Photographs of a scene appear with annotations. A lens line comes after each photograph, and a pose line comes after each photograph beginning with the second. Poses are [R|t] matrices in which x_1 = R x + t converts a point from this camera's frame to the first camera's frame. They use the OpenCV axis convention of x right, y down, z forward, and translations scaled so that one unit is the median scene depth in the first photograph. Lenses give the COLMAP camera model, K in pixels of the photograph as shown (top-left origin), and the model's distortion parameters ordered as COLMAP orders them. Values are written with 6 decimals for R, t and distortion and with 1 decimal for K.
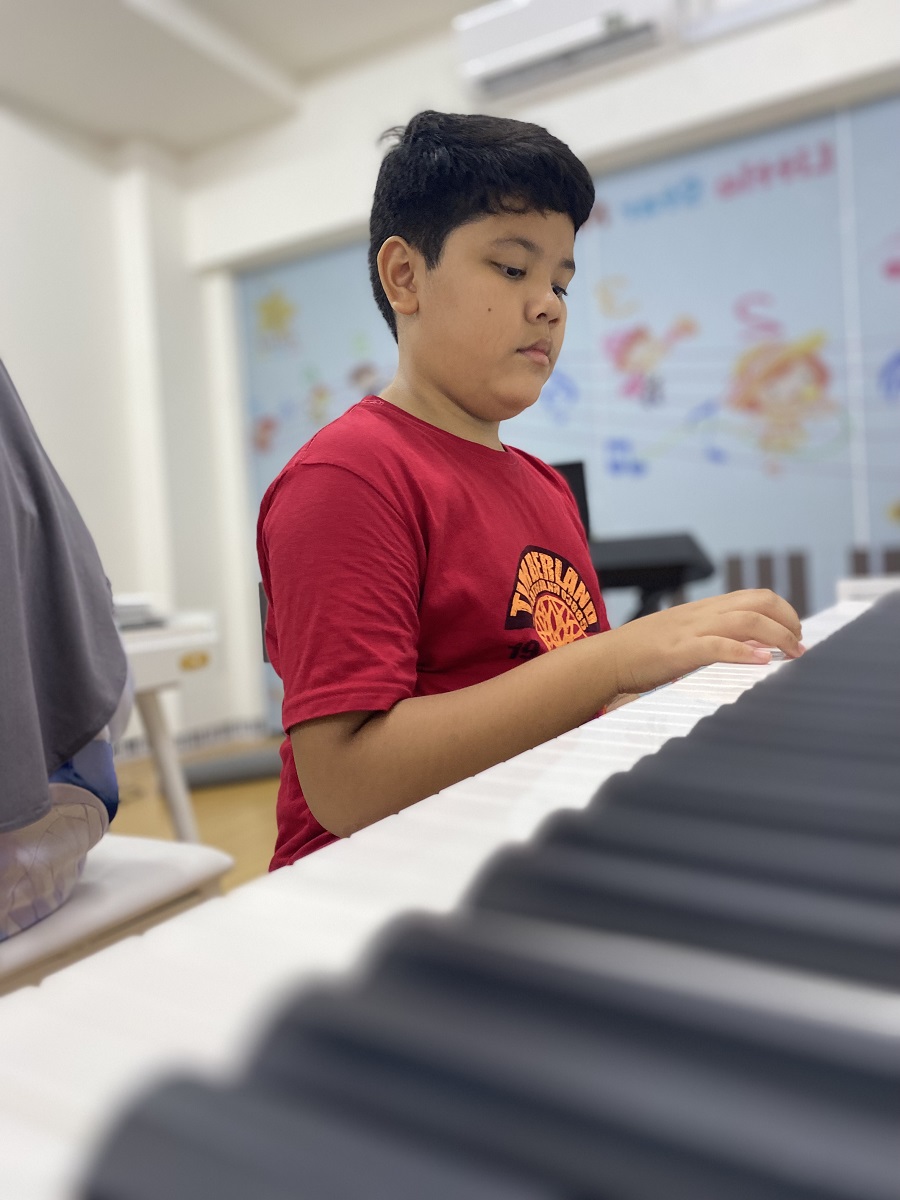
lens RADIAL K [[911.8, 0, 452.8], [0, 911.8, 601.2], [0, 0, 1]] dist [-0.009810, -0.004391]
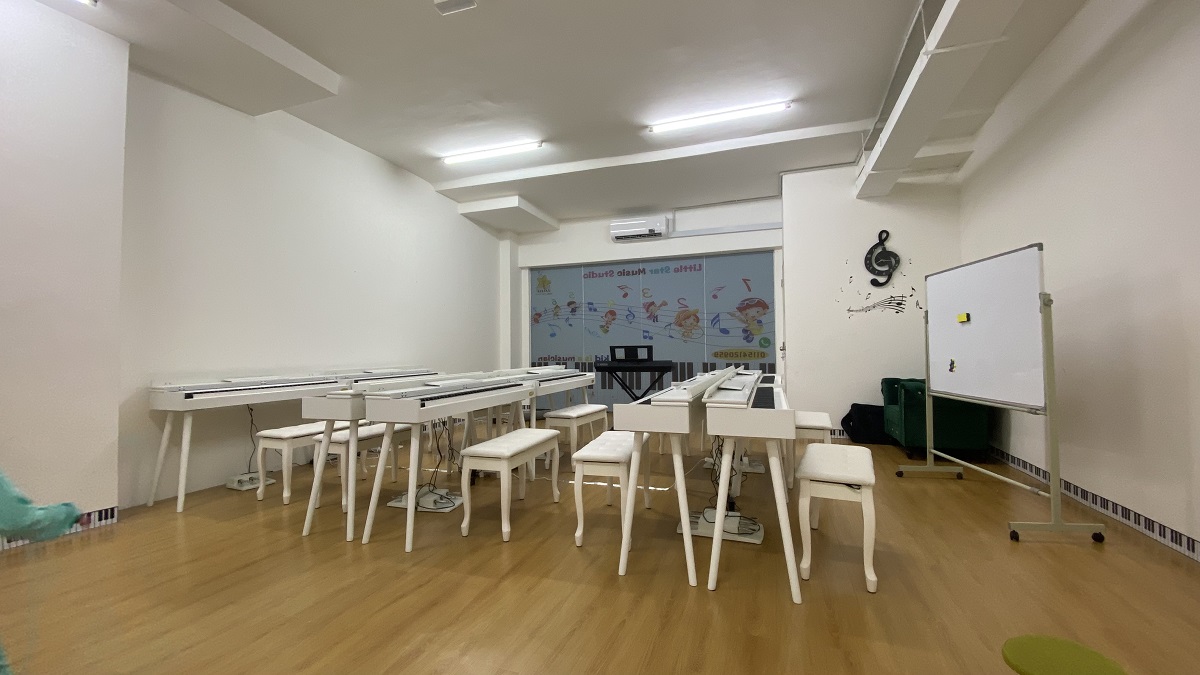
lens RADIAL K [[492.3, 0, 595.5], [0, 492.3, 335.8], [0, 0, 1]] dist [0.000625, -0.000009]
pose [[0.984031, 0.053131, 0.169881, -0.388656], [-0.041267, 0.996505, -0.072627, 0.001003], [-0.173146, 0.064457, 0.982785, -1.017205]]
